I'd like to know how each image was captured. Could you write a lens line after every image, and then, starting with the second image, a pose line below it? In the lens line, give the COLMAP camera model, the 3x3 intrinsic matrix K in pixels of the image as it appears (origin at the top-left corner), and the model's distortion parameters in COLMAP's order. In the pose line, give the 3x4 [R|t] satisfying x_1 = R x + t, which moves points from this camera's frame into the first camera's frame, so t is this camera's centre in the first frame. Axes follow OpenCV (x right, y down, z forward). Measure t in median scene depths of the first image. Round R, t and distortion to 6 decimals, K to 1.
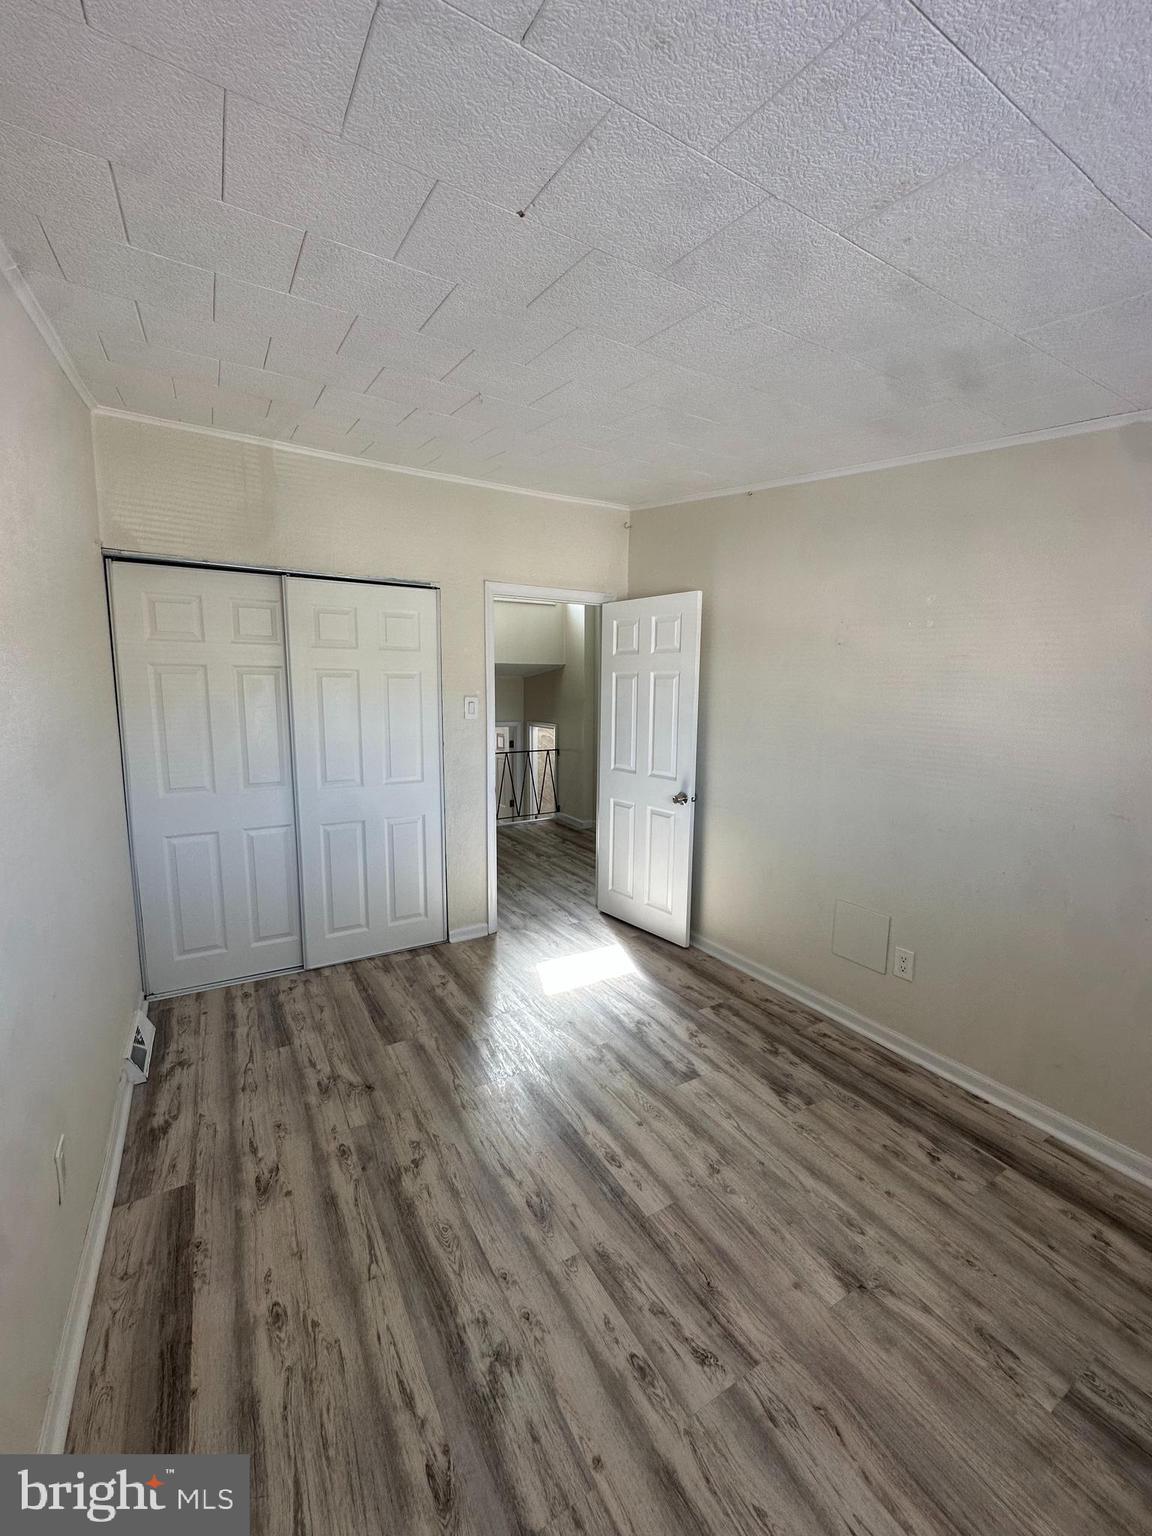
lens RADIAL K [[614.3, 0, 576.4], [0, 614.3, 770.4], [0, 0, 1]] dist [-0.006920, 0.001477]
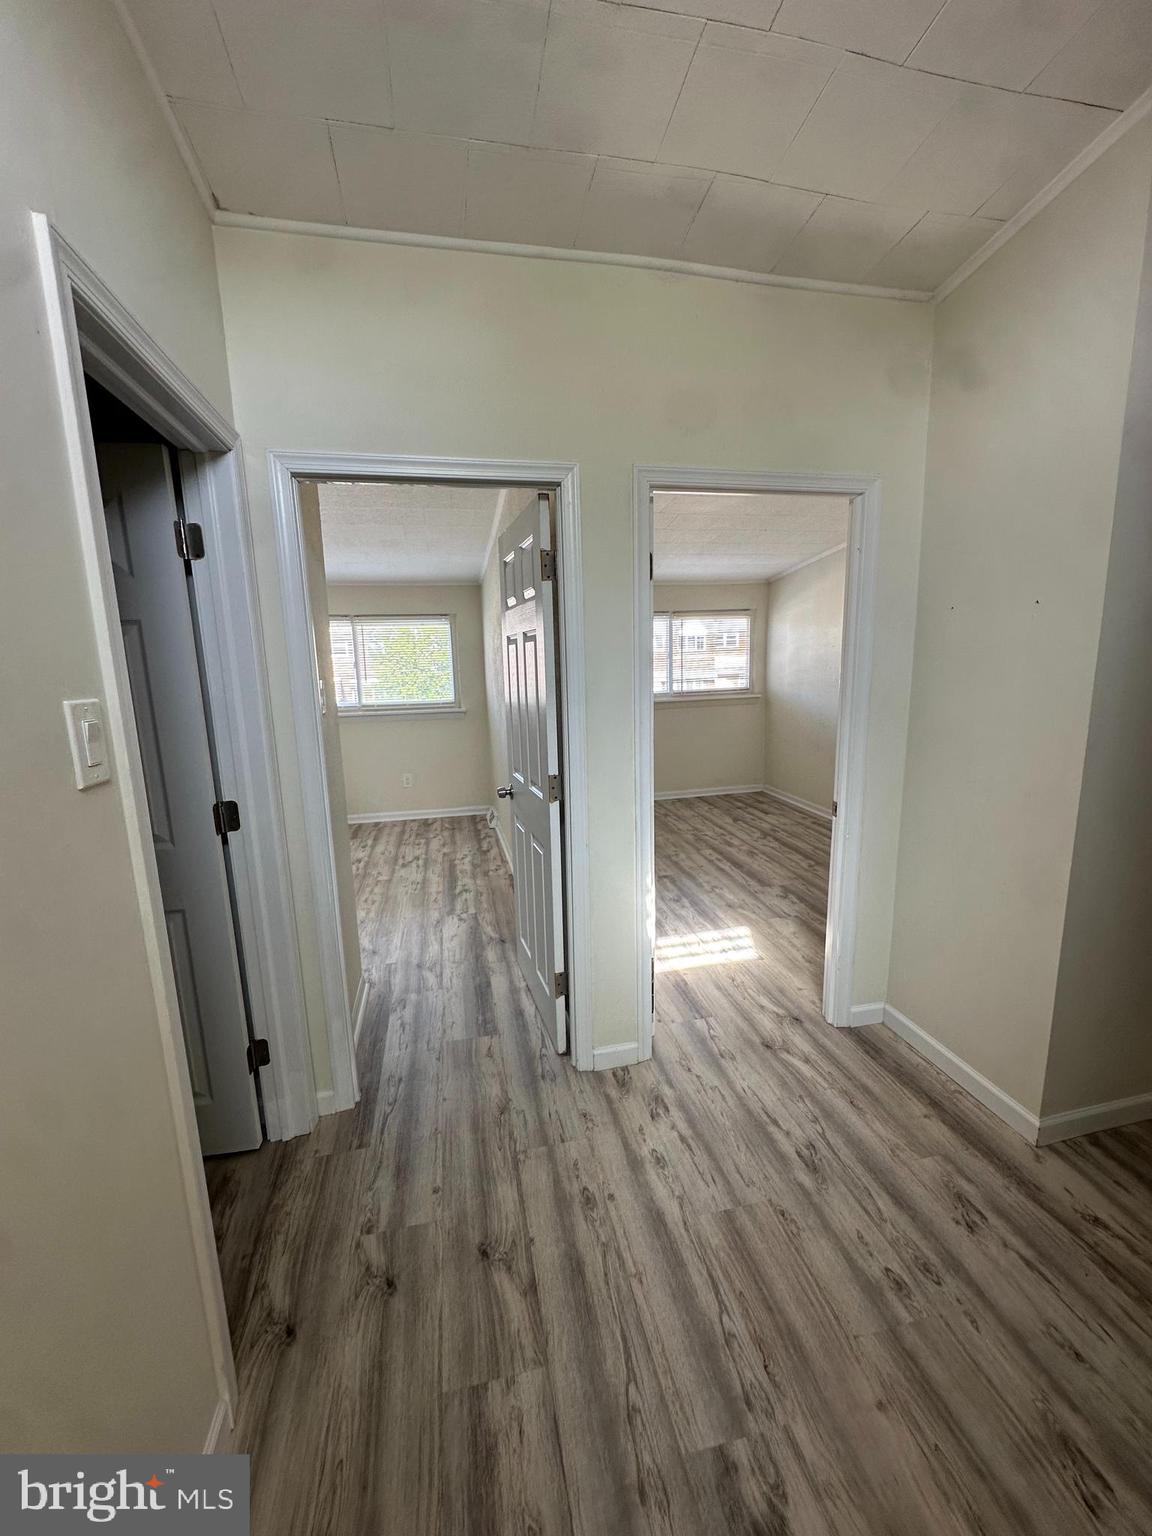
lens RADIAL K [[614.3, 0, 576.4], [0, 614.3, 770.4], [0, 0, 1]] dist [-0.006920, 0.001477]
pose [[-0.947658, -0.045462, 0.316034, -0.055821], [0.061059, 0.945739, 0.319139, -0.169555], [-0.313395, 0.321732, -0.893461, 1.211585]]
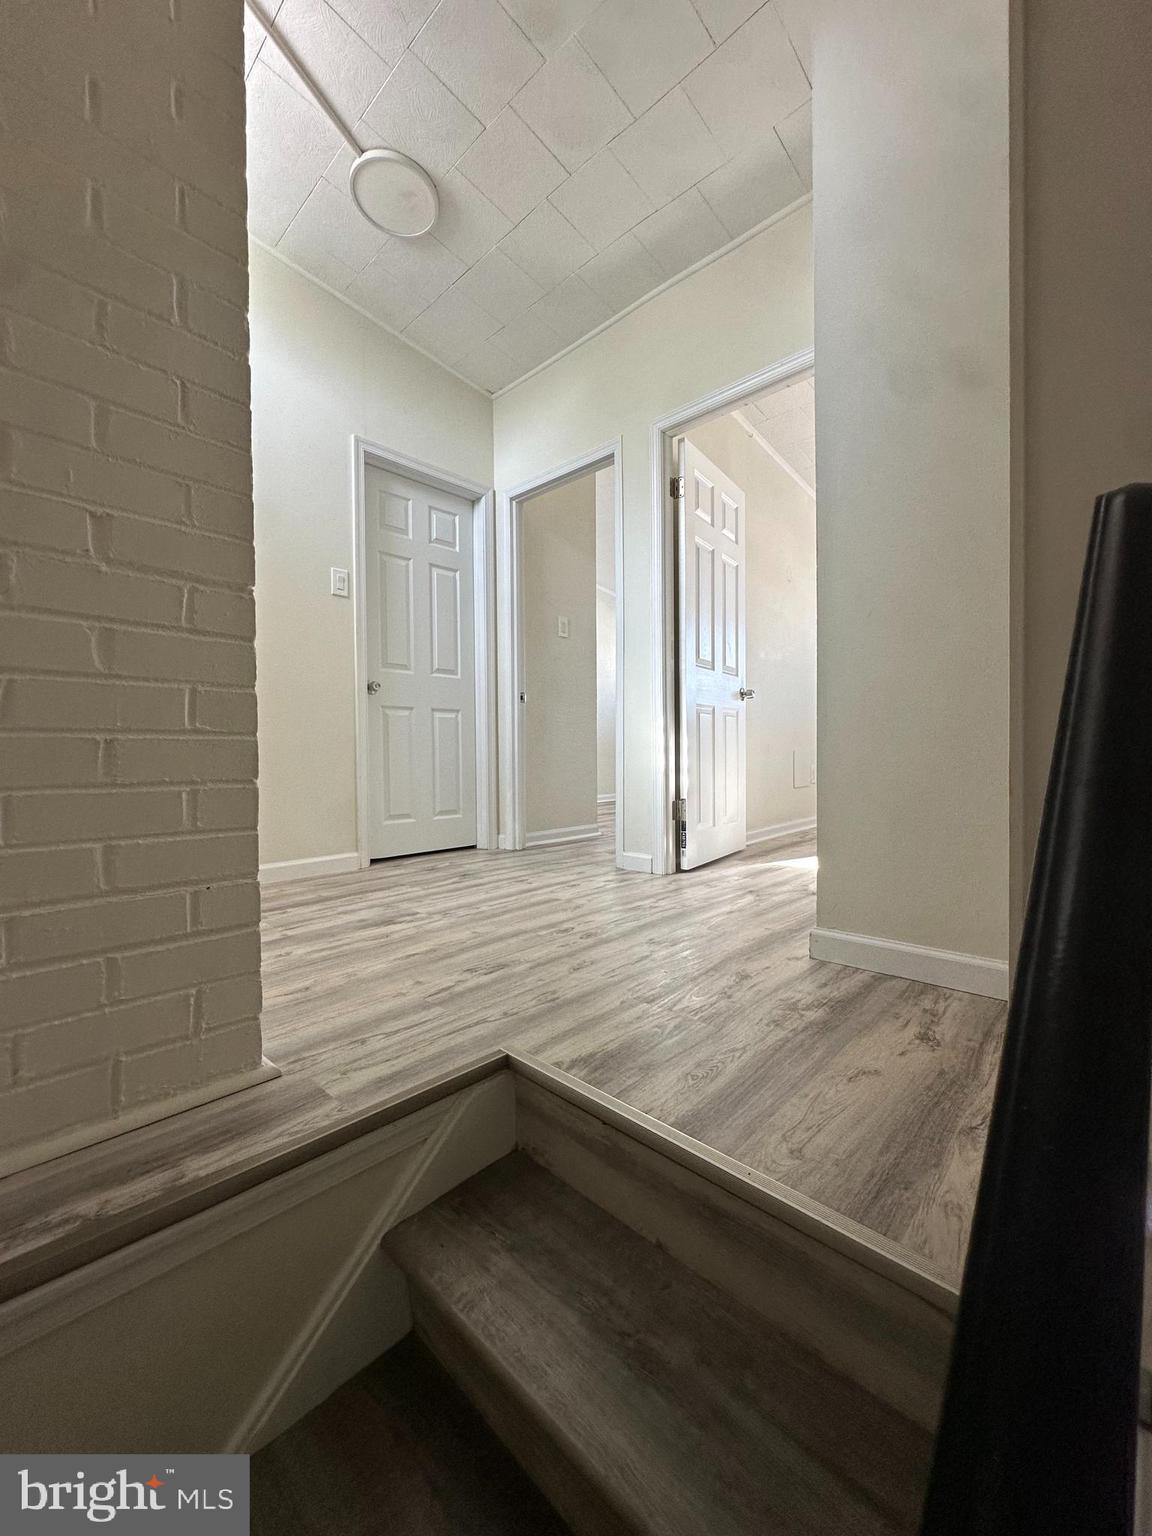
lens RADIAL K [[614.3, 0, 576.4], [0, 614.3, 770.4], [0, 0, 1]] dist [-0.006920, 0.001477]
pose [[-0.267352, -0.036660, 0.962901, -0.494539], [0.144957, 0.986374, 0.077801, 0.035375], [-0.952633, 0.160380, -0.258395, 1.059051]]
